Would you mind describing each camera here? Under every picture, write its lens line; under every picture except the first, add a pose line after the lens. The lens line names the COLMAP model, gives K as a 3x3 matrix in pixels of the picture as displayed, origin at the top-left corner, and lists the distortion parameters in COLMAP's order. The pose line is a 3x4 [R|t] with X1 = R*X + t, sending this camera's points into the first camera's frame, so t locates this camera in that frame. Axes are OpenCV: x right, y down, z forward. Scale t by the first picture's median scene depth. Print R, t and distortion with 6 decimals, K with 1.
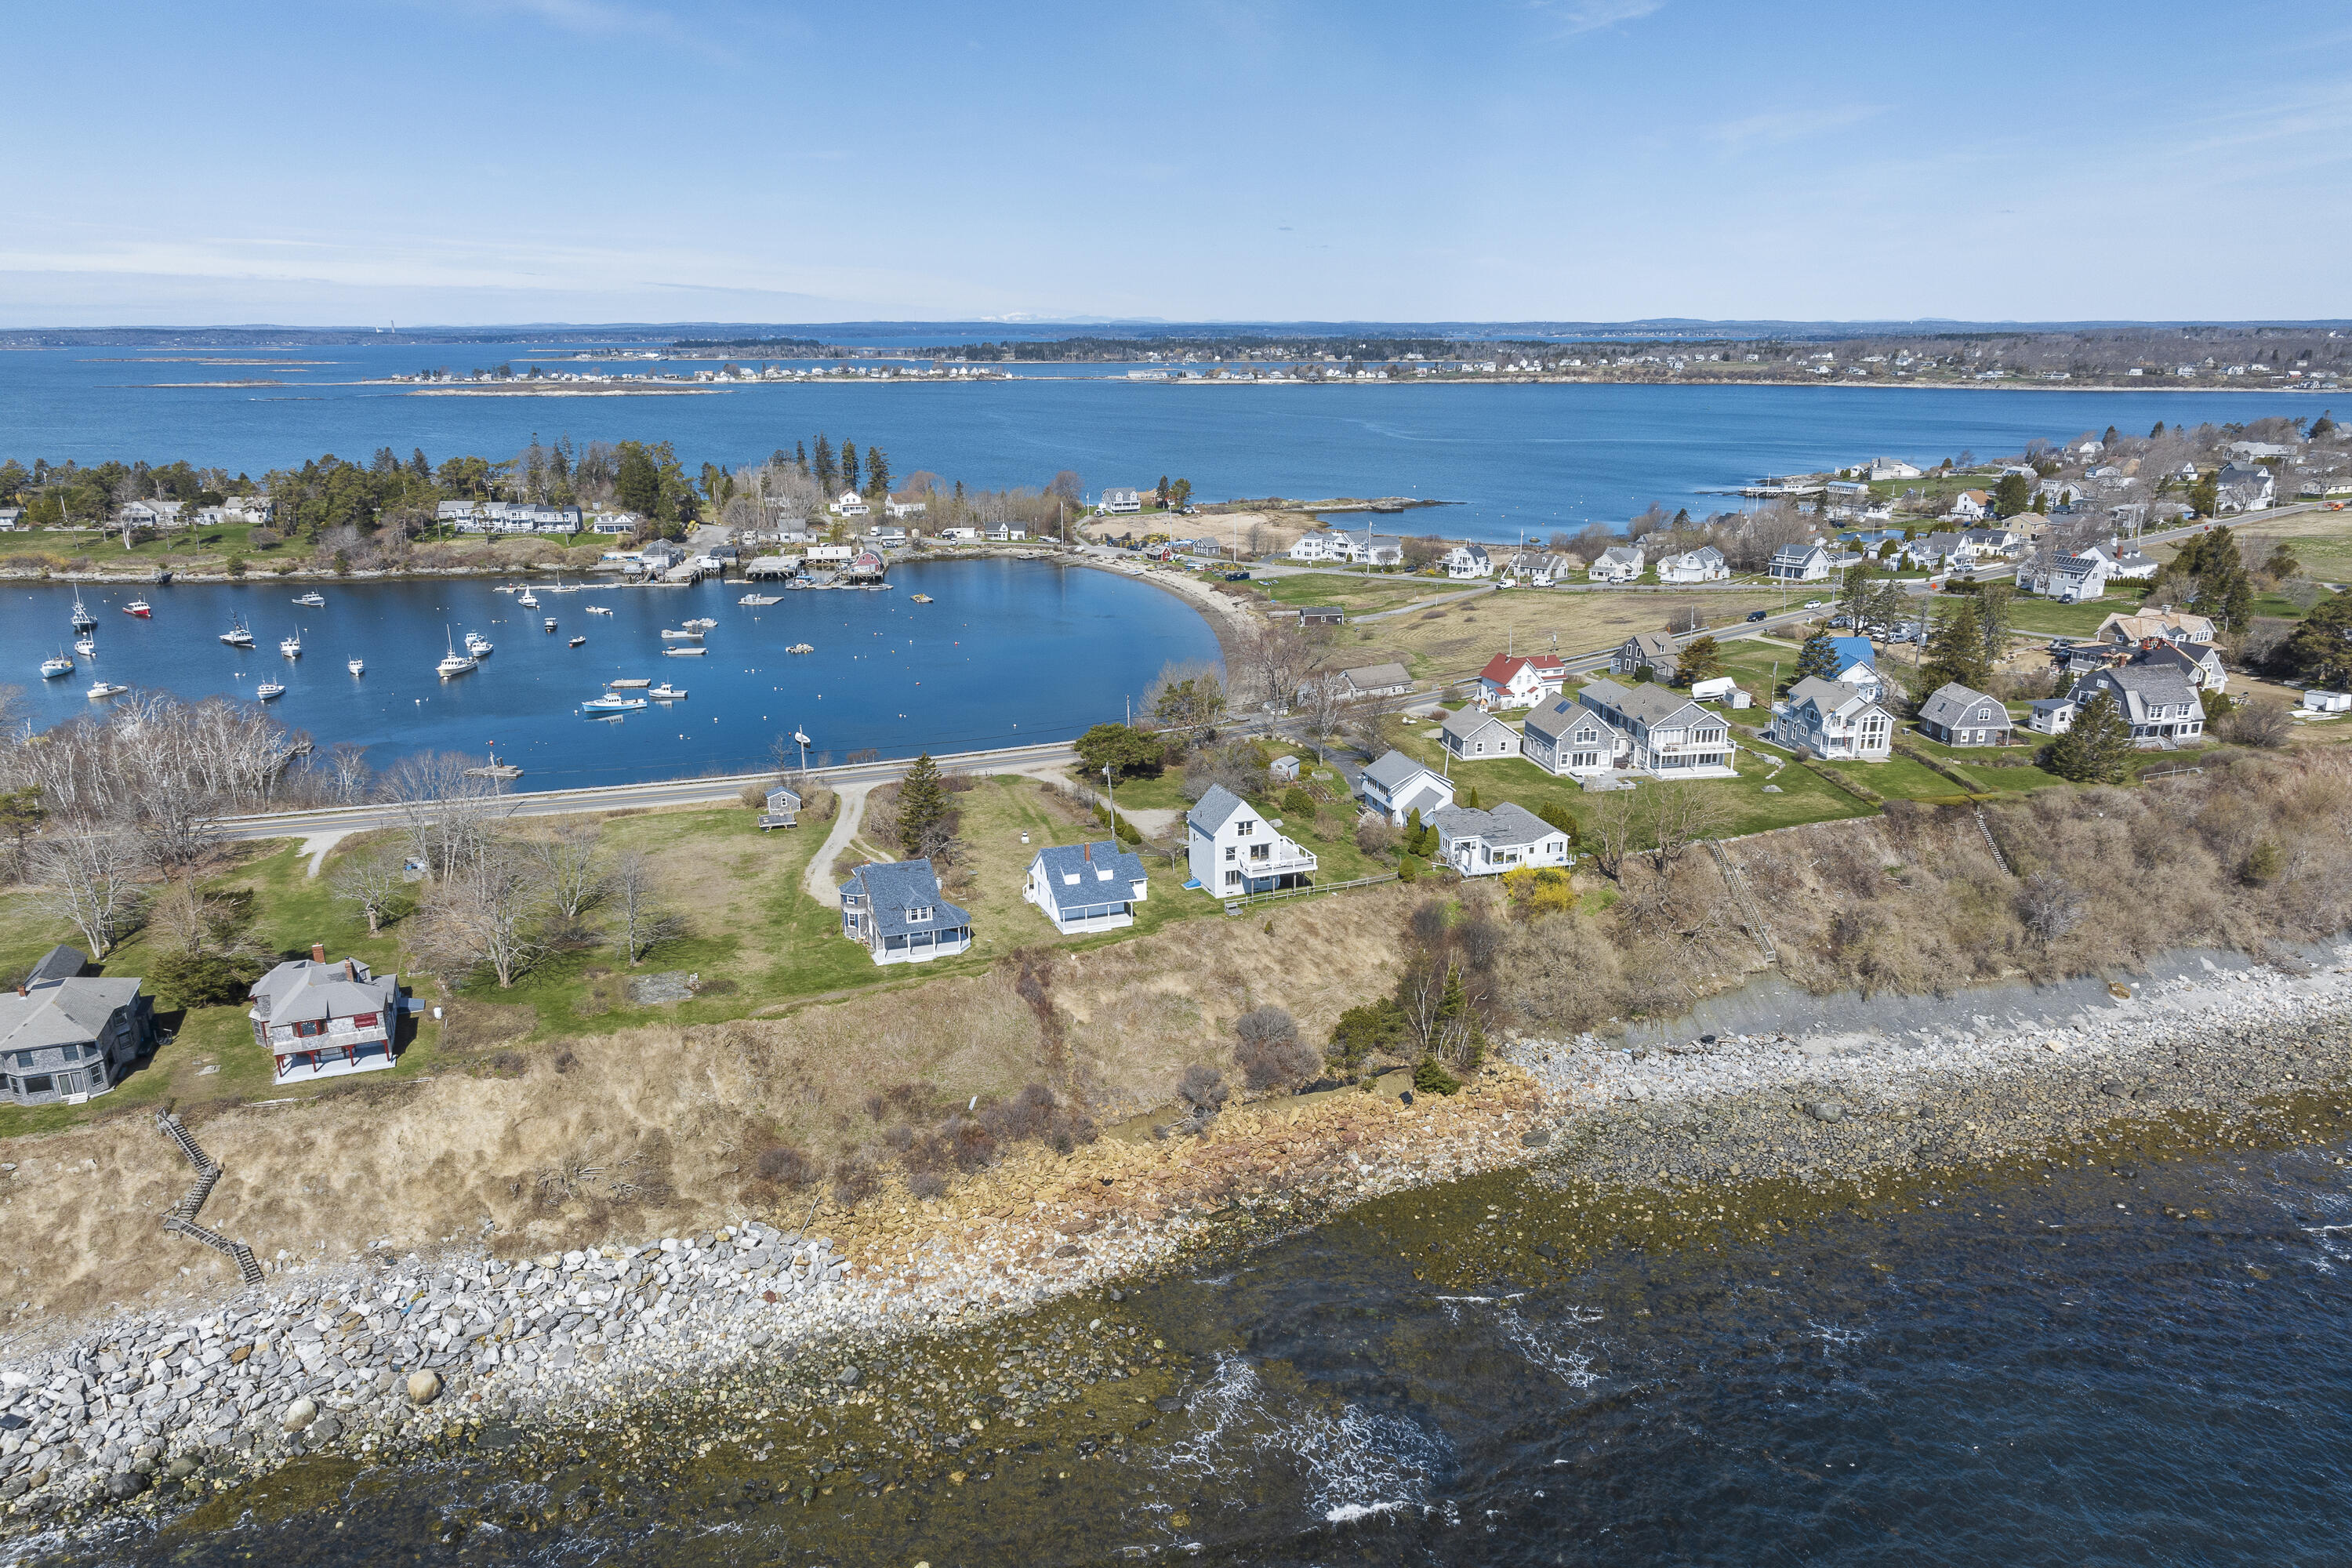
lens RADIAL K [[1657.0, 0, 1172.0], [0, 1657.0, 898.8], [0, 0, 1]] dist [-0.026024, 0.028910]
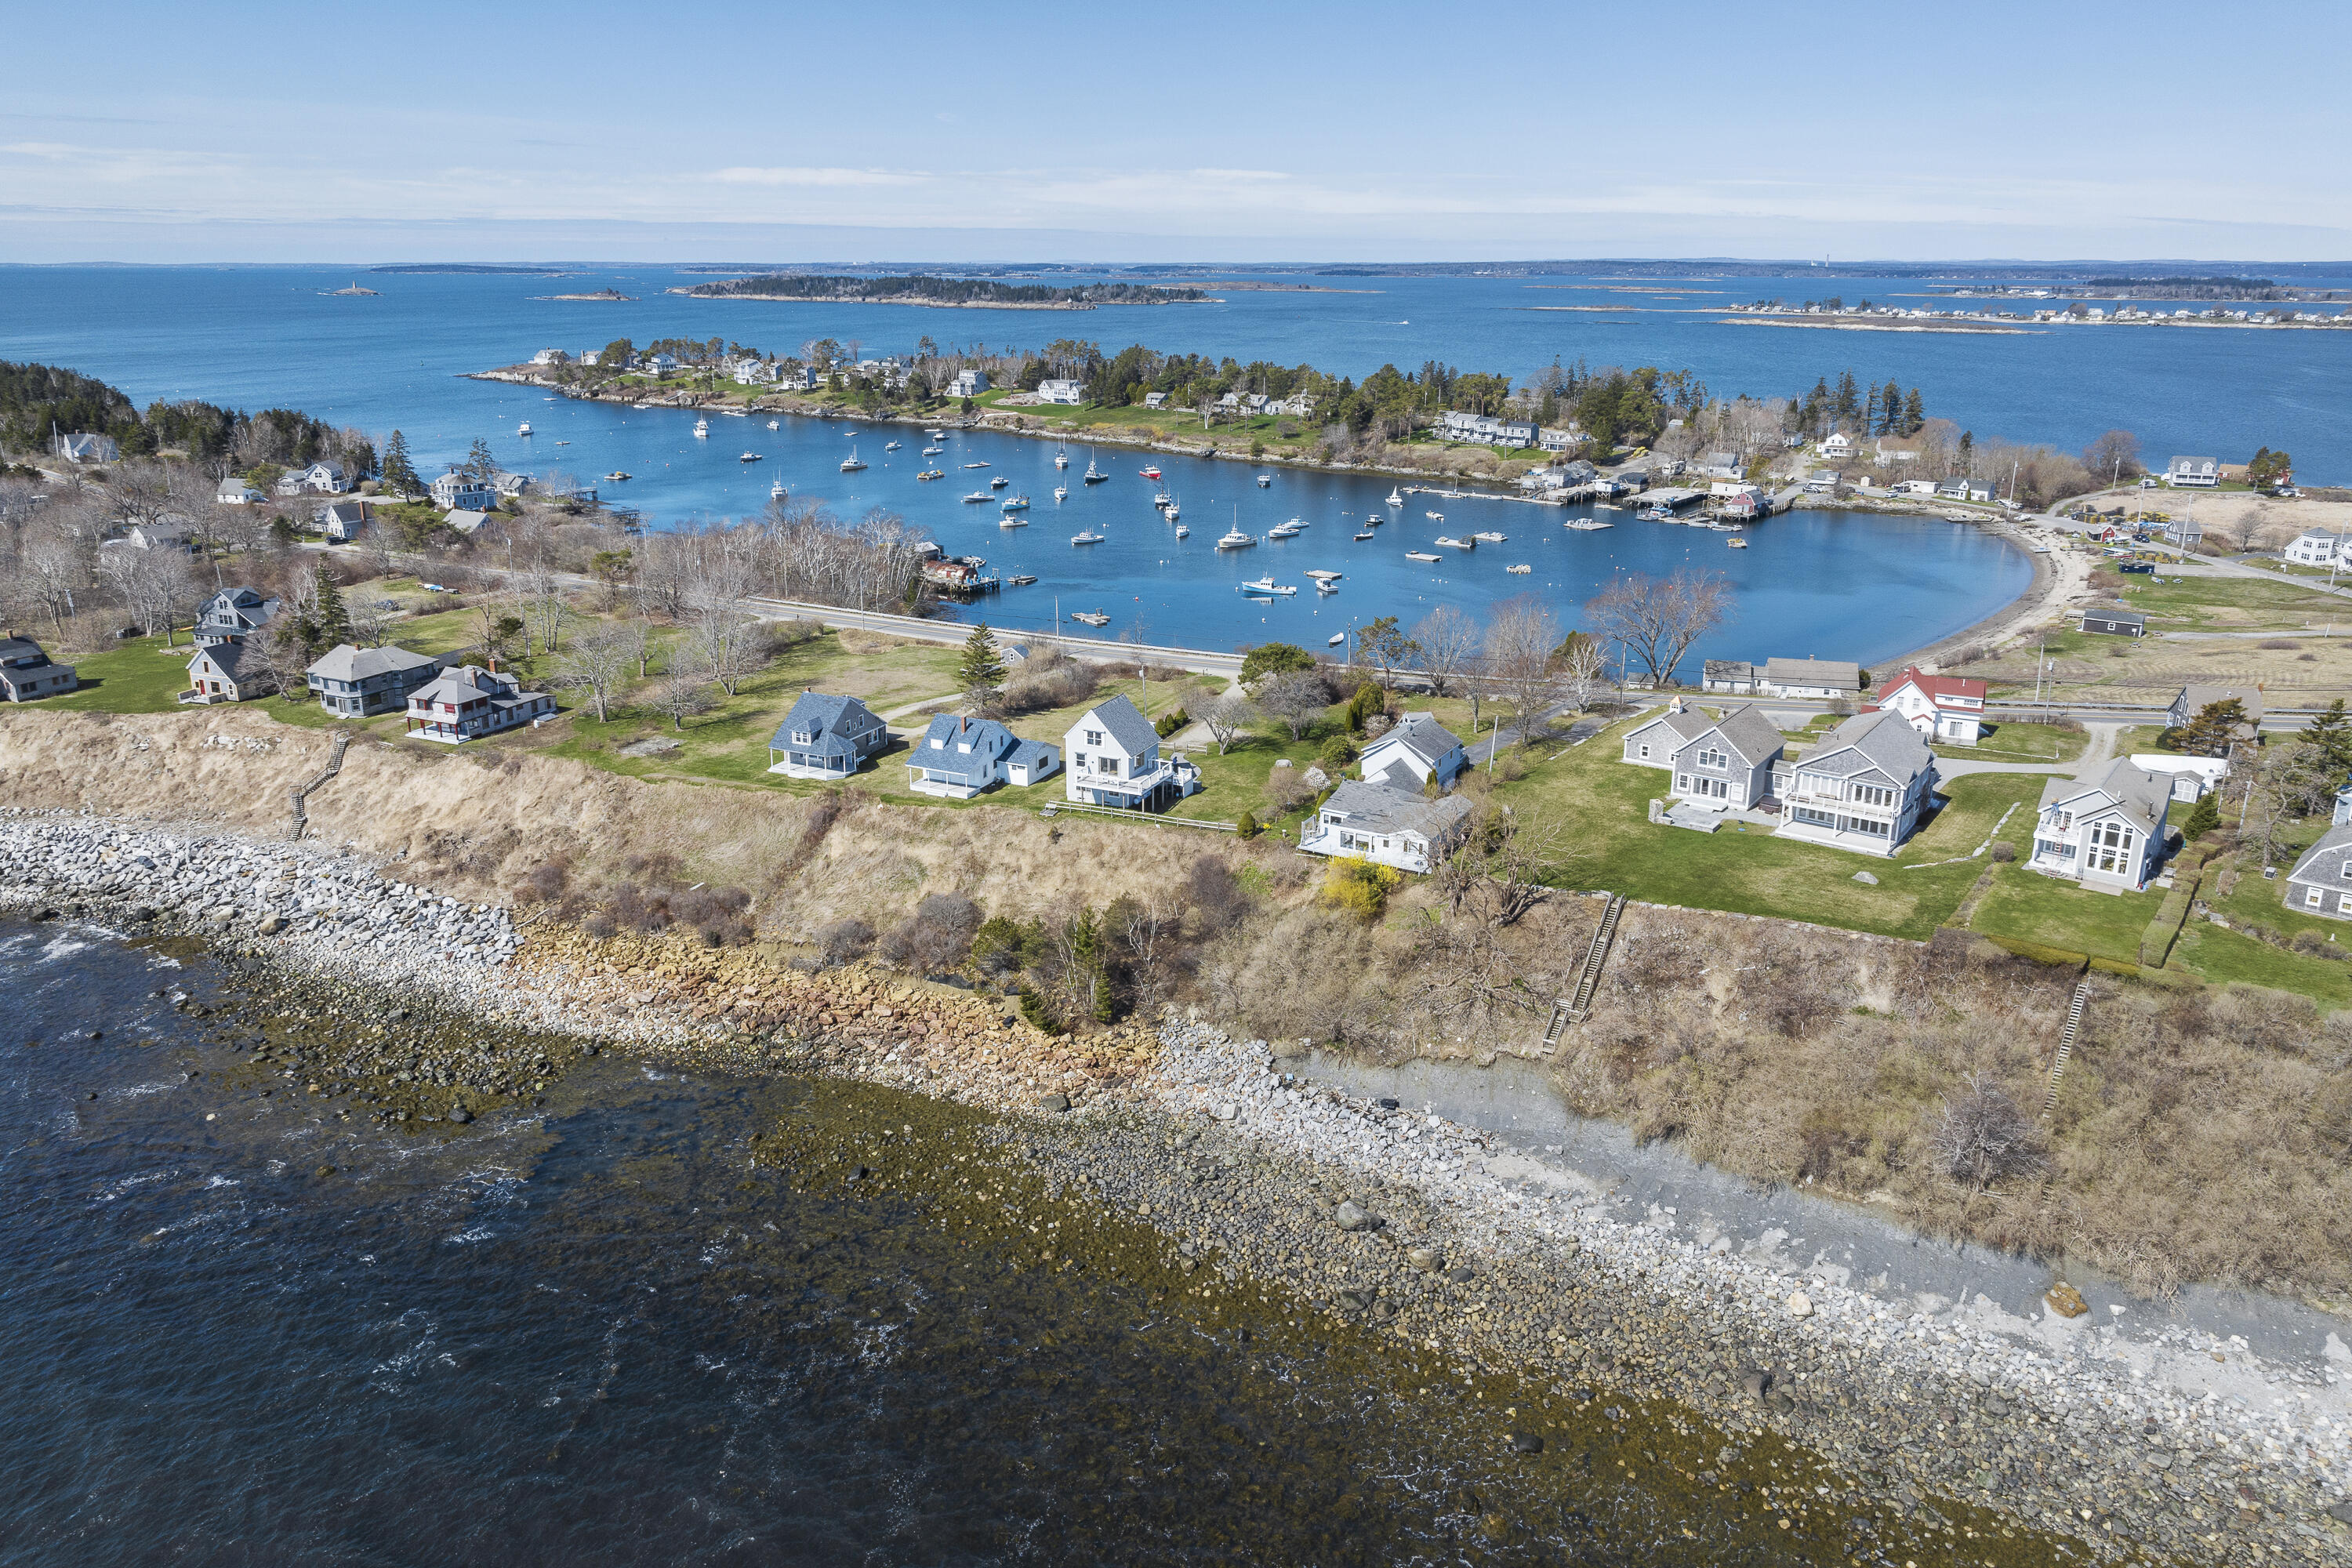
lens RADIAL K [[1657.0, 0, 1133.0], [0, 1657.0, 723.5], [0, 0, 1]] dist [-0.026024, 0.028910]
pose [[0.675322, 0.202436, -0.709197, 0.770689], [-0.245353, 0.968488, 0.042815, -0.100034], [0.695516, 0.145090, 0.703709, 0.302887]]
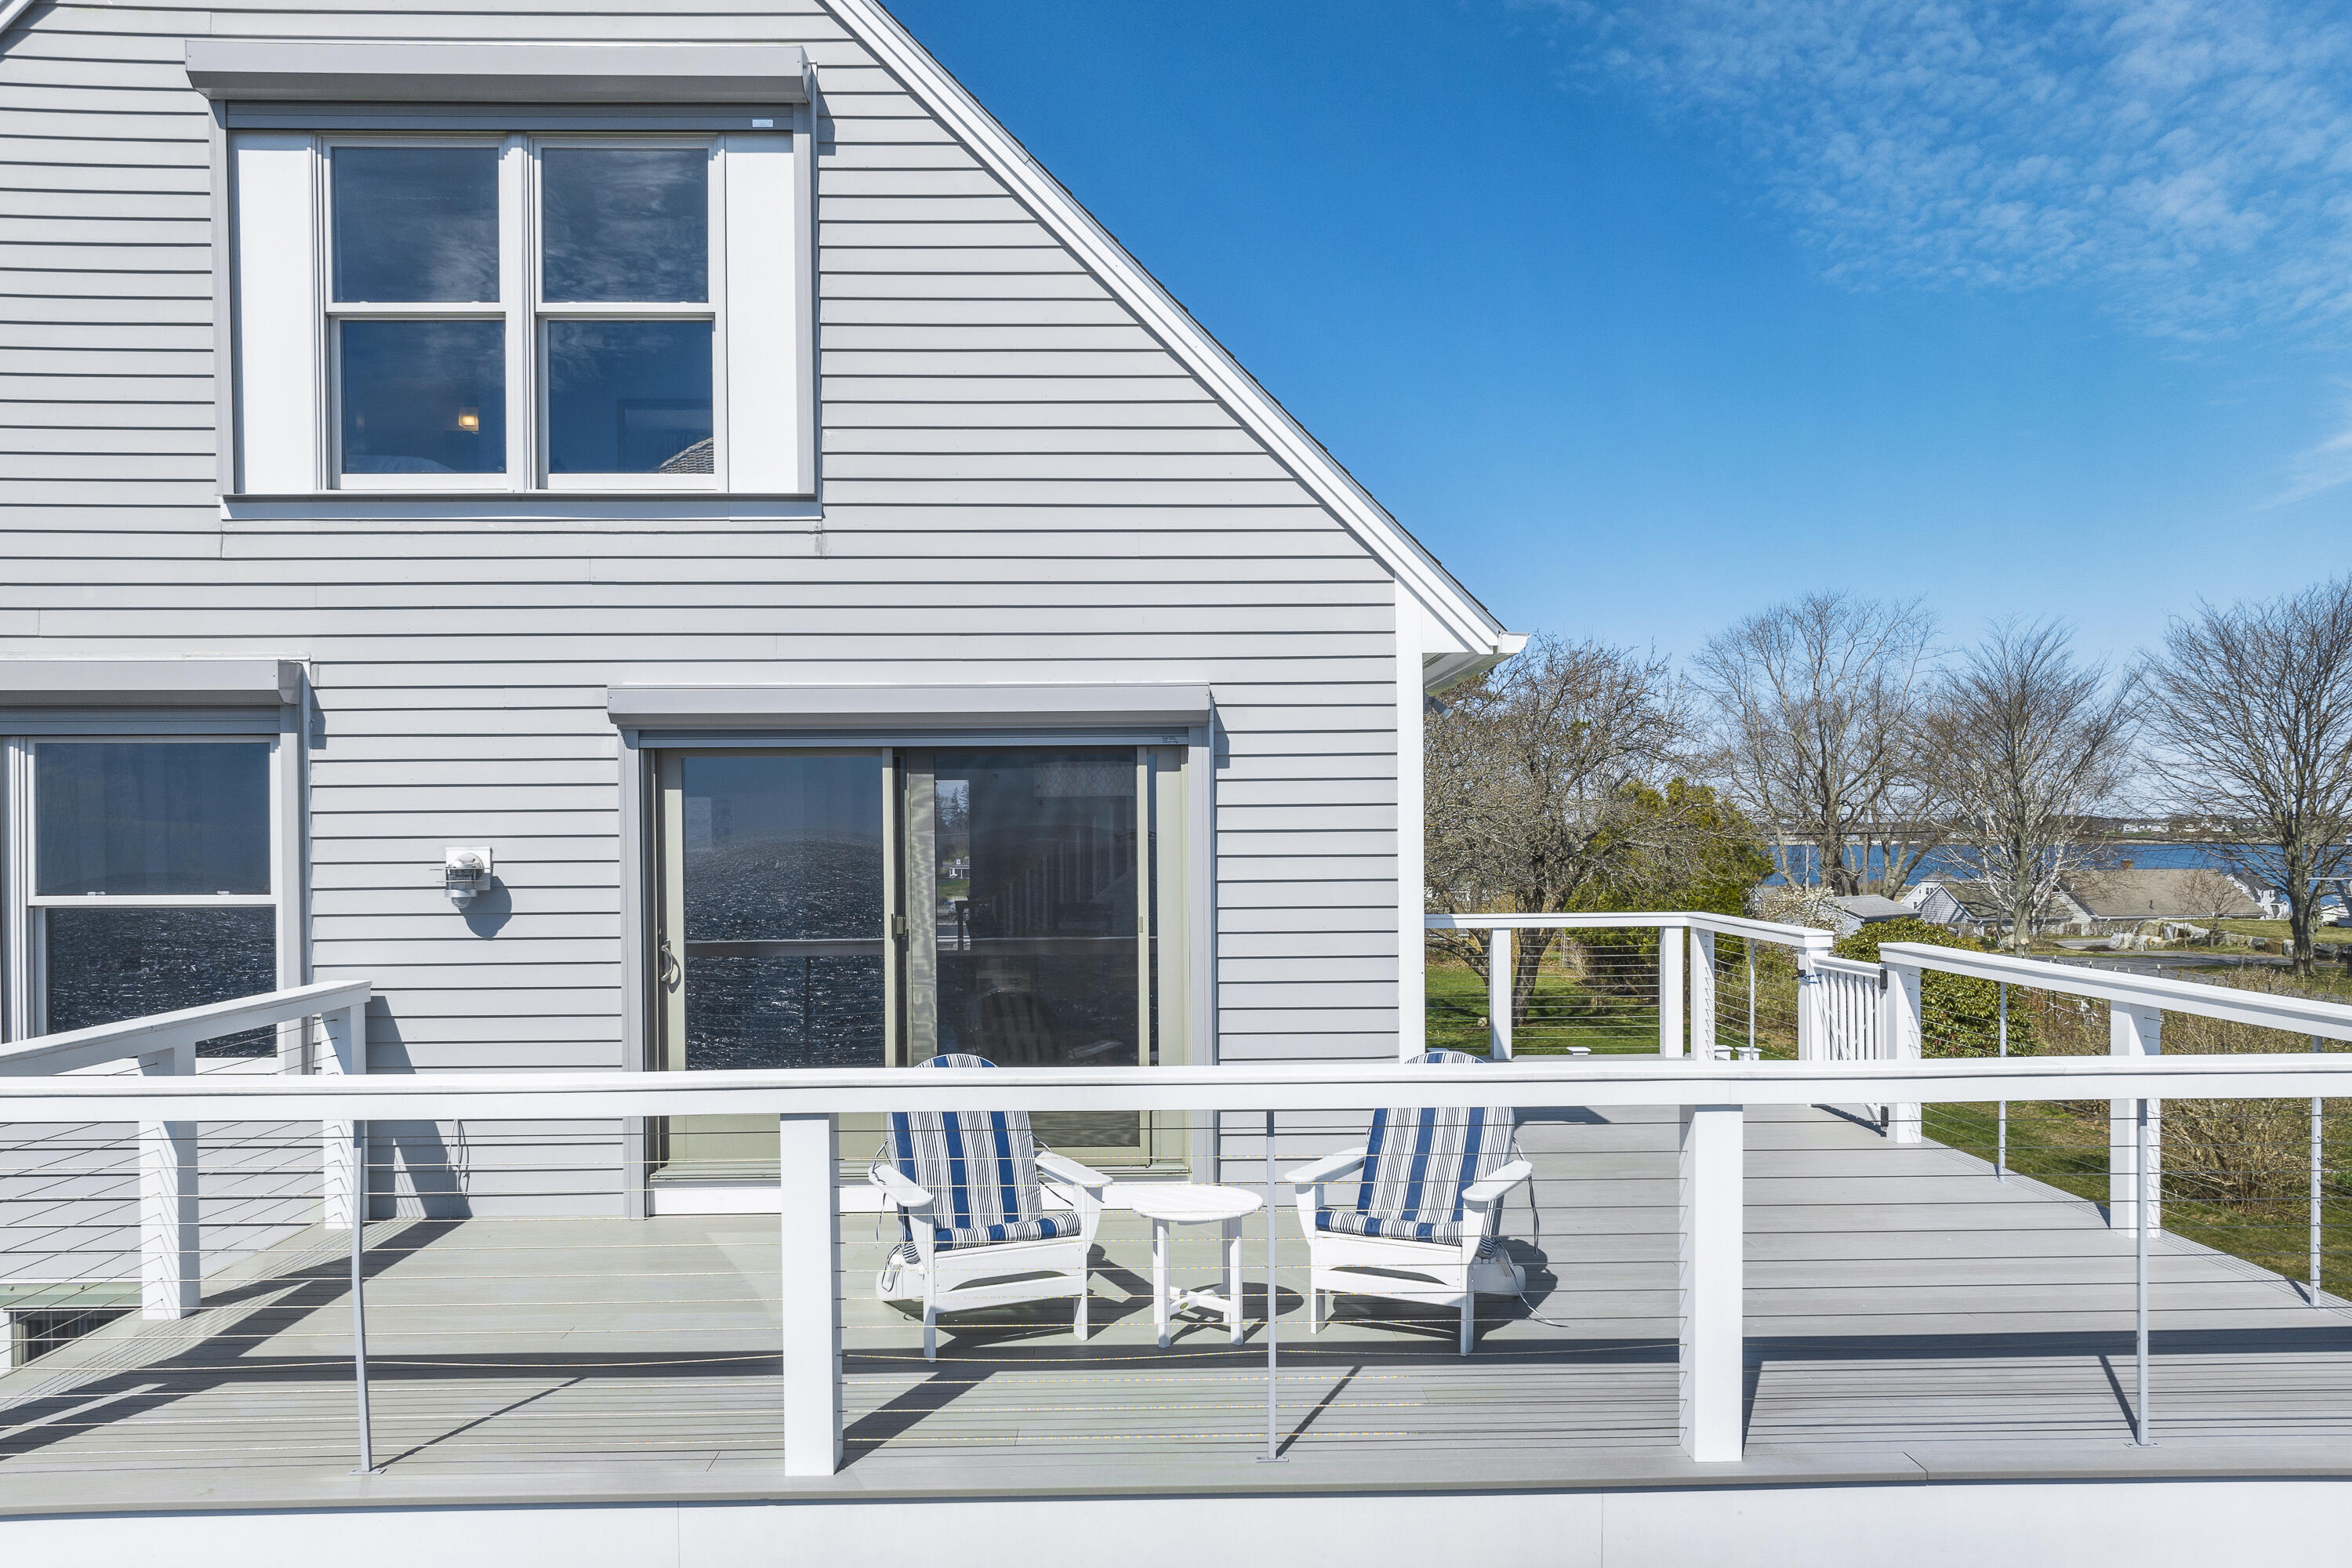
lens RADIAL K [[1657.0, 0, 1172.4], [0, 1657.0, 855.2], [0, 0, 1]] dist [-0.026024, 0.028910]
pose [[0.939458, 0.001584, -0.342661, 0.073979], [-0.111130, 0.947348, -0.300302, -0.018131], [0.324143, 0.320201, 0.890170, 0.967491]]
